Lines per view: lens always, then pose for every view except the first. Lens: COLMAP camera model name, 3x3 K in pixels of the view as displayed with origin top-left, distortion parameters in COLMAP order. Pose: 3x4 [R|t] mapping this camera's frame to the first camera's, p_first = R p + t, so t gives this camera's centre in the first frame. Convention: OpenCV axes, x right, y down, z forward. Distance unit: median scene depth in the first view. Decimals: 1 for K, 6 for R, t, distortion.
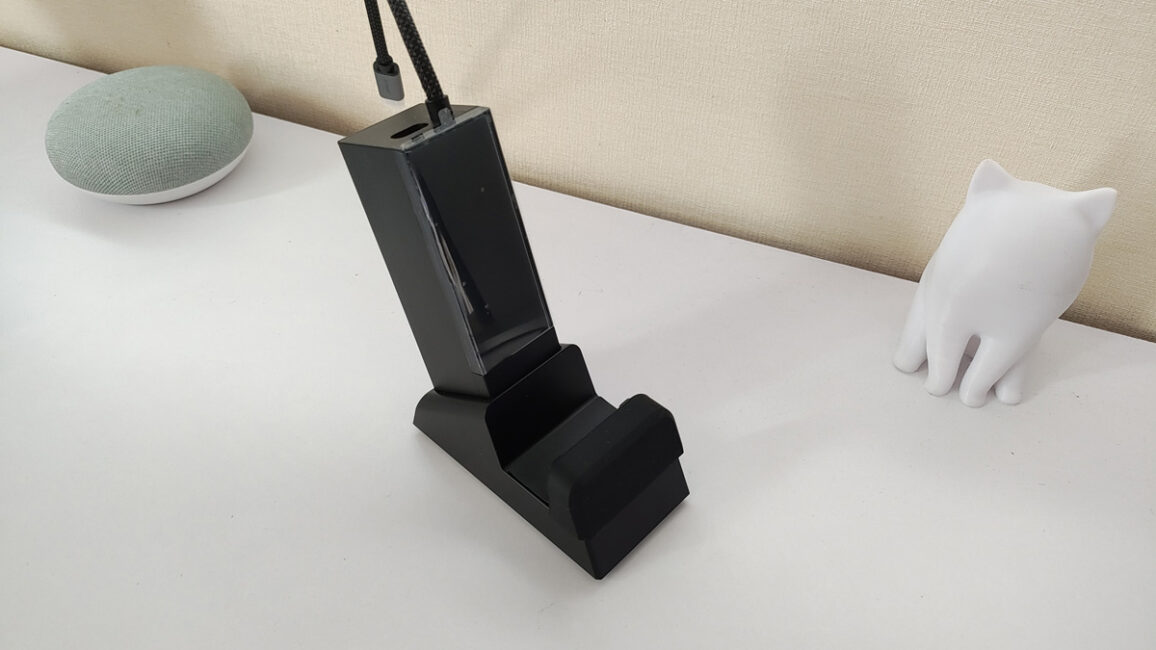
lens RADIAL K [[854.6, 0, 583.6], [0, 854.6, 326.9], [0, 0, 1]] dist [0.051682, -0.090647]
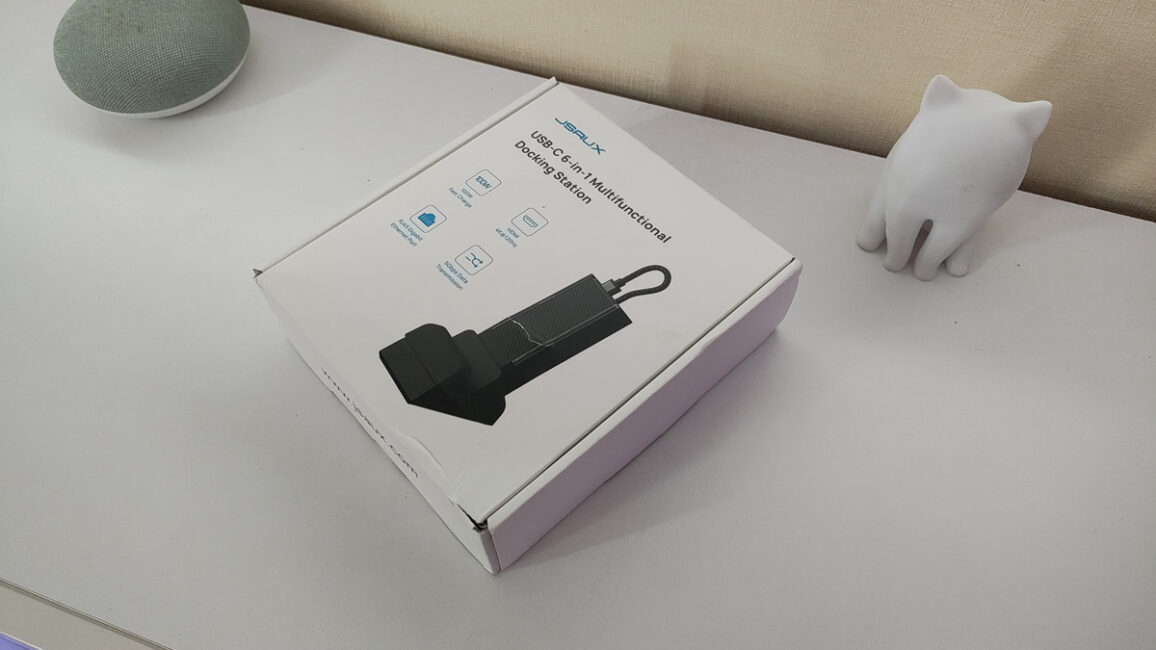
lens RADIAL K [[854.6, 0, 583.6], [0, 854.6, 326.9], [0, 0, 1]] dist [0.051682, -0.090647]
pose [[0.998273, -0.058344, -0.006868, 0.003121], [0.058258, 0.968128, 0.243585, -0.127020], [-0.007563, -0.243564, 0.969855, -0.100907]]
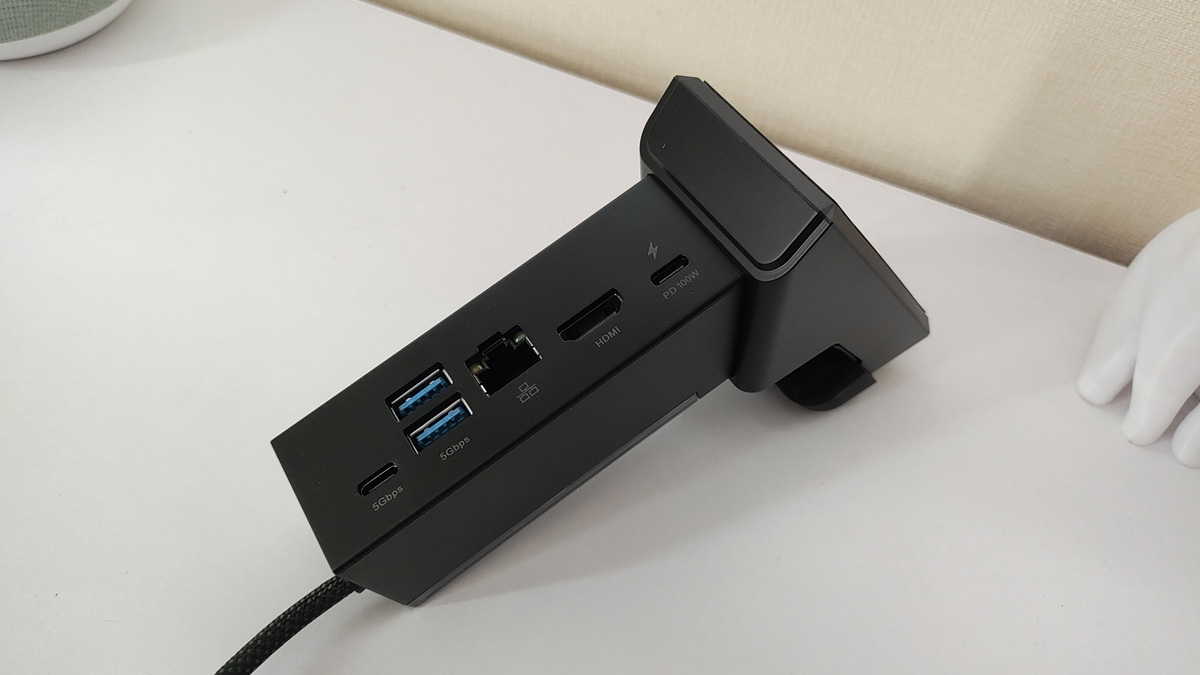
lens RADIAL K [[915.4, 0, 600.1], [0, 915.4, 354.4], [0, 0, 1]] dist [0.003382, -0.001445]
pose [[0.997873, 0.062338, 0.019076, -0.025232], [-0.064653, 0.983854, 0.166884, -0.070305], [-0.008365, -0.167763, 0.985792, 0.259104]]
